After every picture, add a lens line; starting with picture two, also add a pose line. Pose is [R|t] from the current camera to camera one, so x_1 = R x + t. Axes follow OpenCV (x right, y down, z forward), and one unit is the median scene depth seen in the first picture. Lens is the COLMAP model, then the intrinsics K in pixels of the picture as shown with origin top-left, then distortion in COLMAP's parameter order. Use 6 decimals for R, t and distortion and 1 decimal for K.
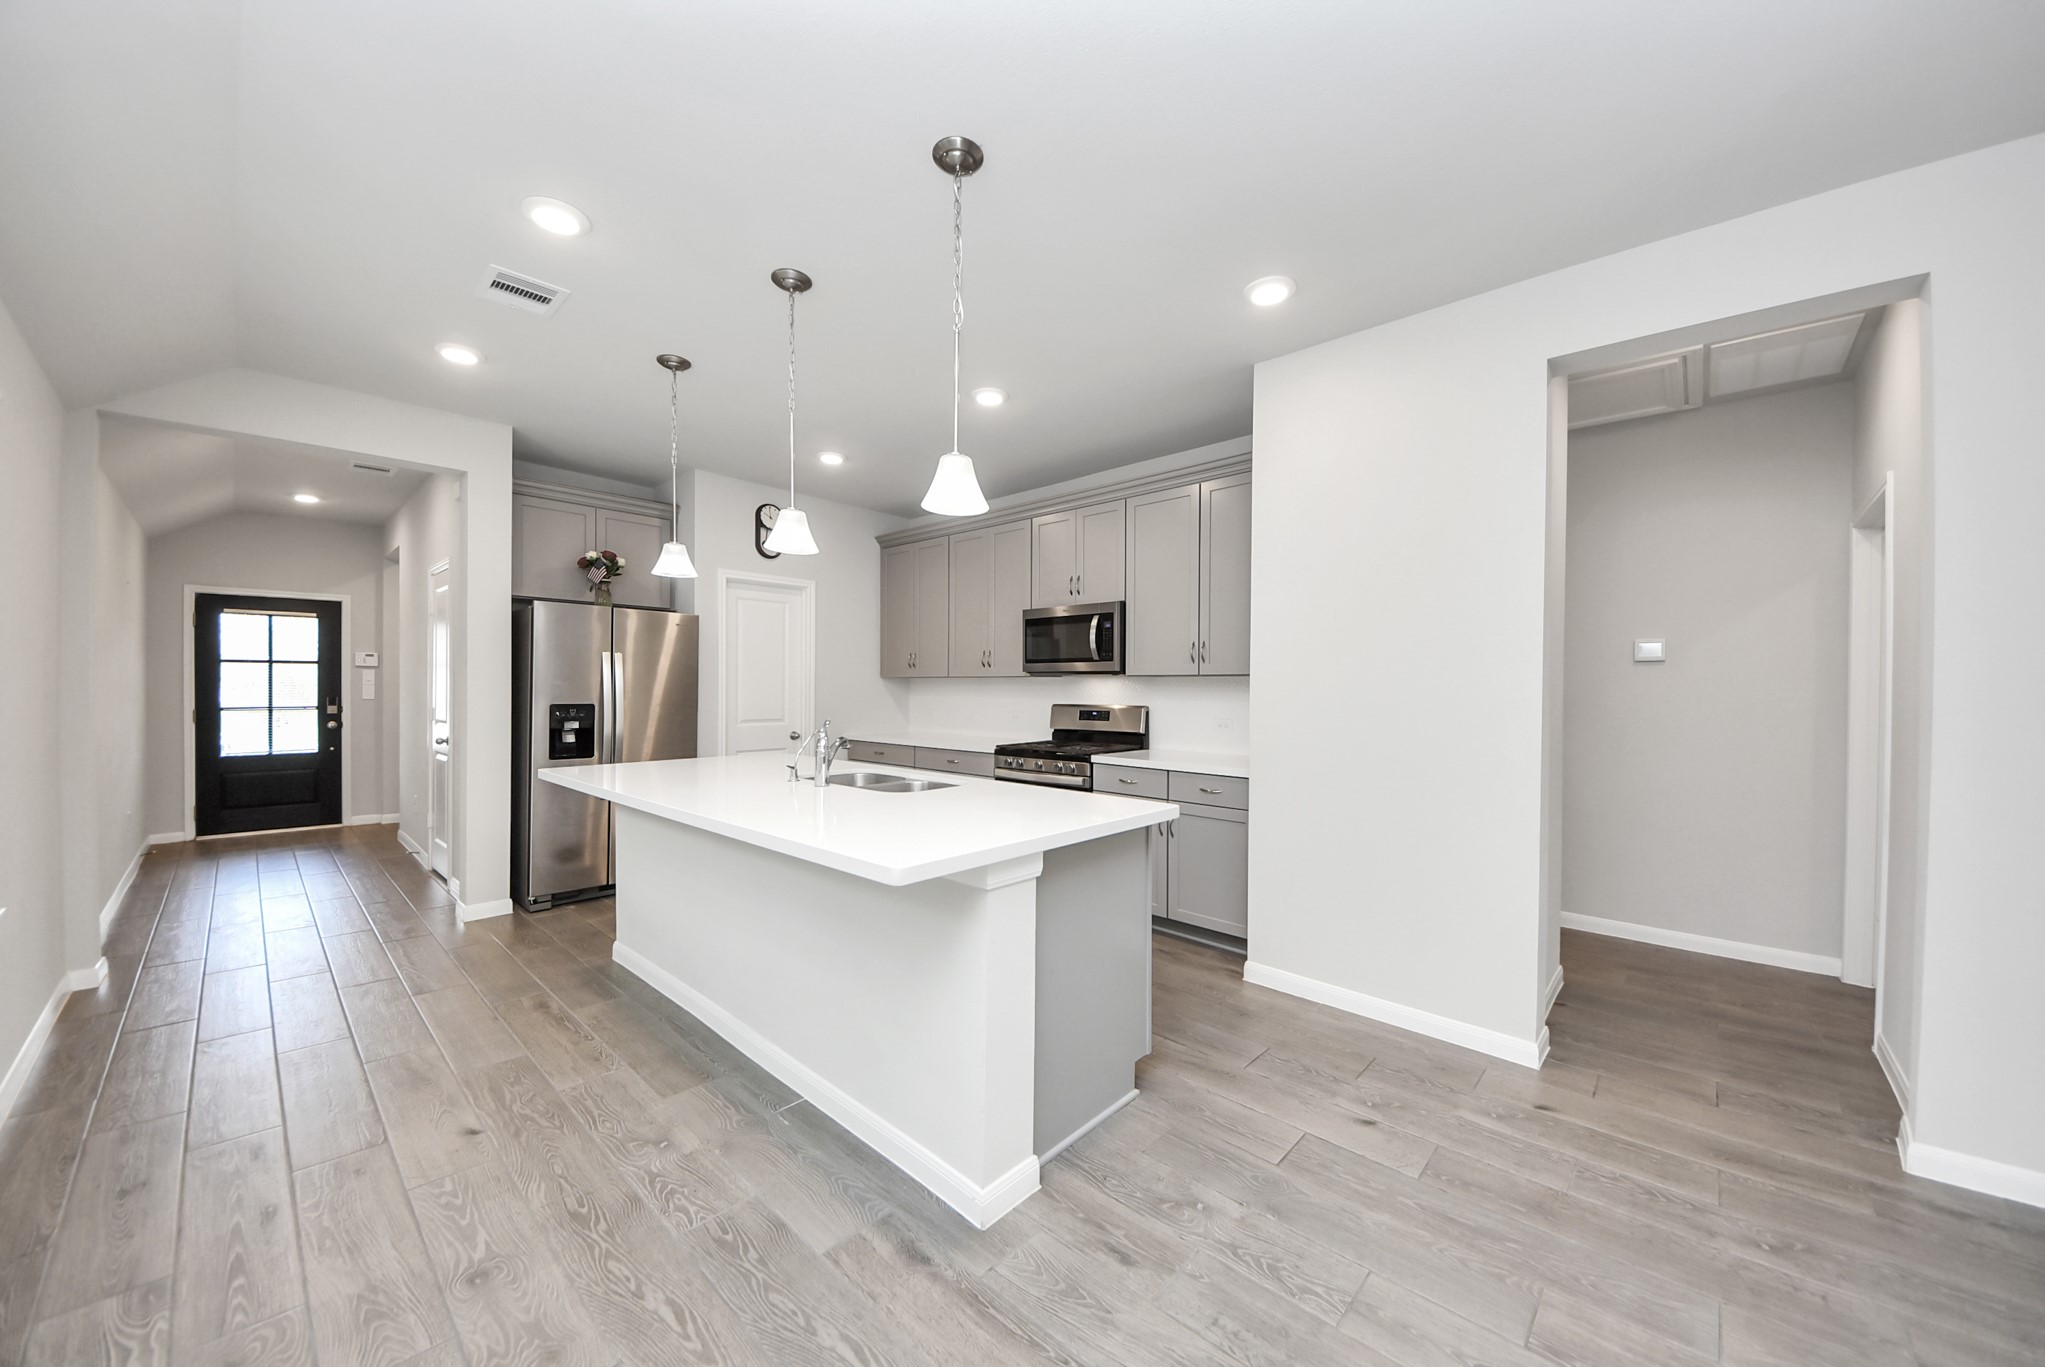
lens RADIAL K [[720.6, 0, 1018.1], [0, 720.6, 691.2], [0, 0, 1]] dist [0.000604, -0.005837]
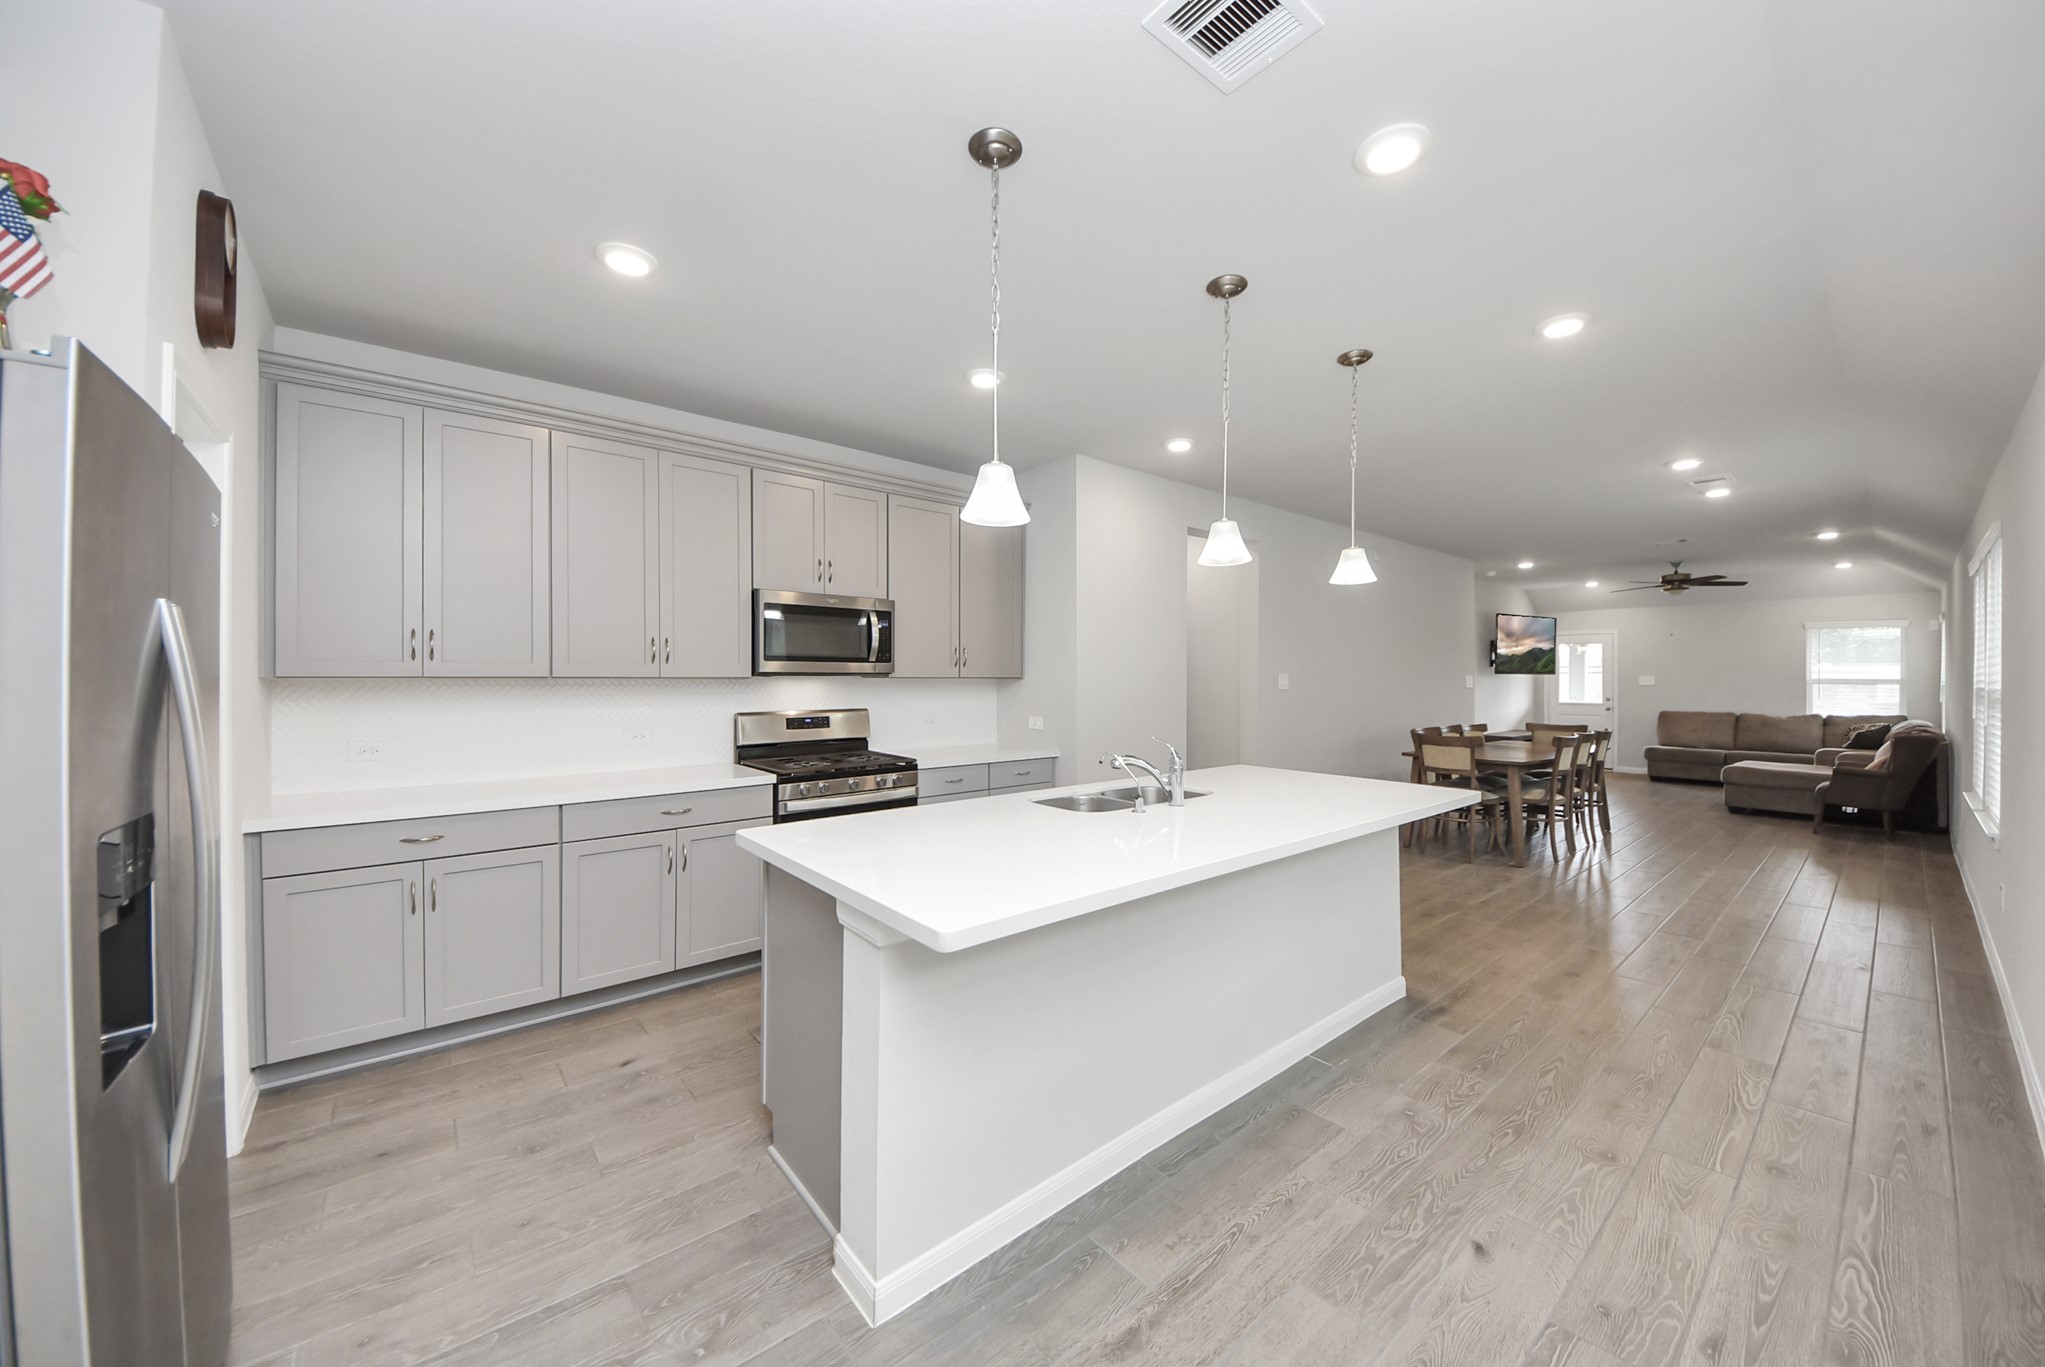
lens RADIAL K [[749.9, 0, 1052.4], [0, 749.9, 671.3], [0, 0, 1]] dist [0.019437, -0.011824]
pose [[0.108538, 0.004432, 0.994082, -1.389992], [0.007261, 0.999960, -0.005251, -0.038978], [-0.994066, 0.007787, 0.108502, 1.148737]]
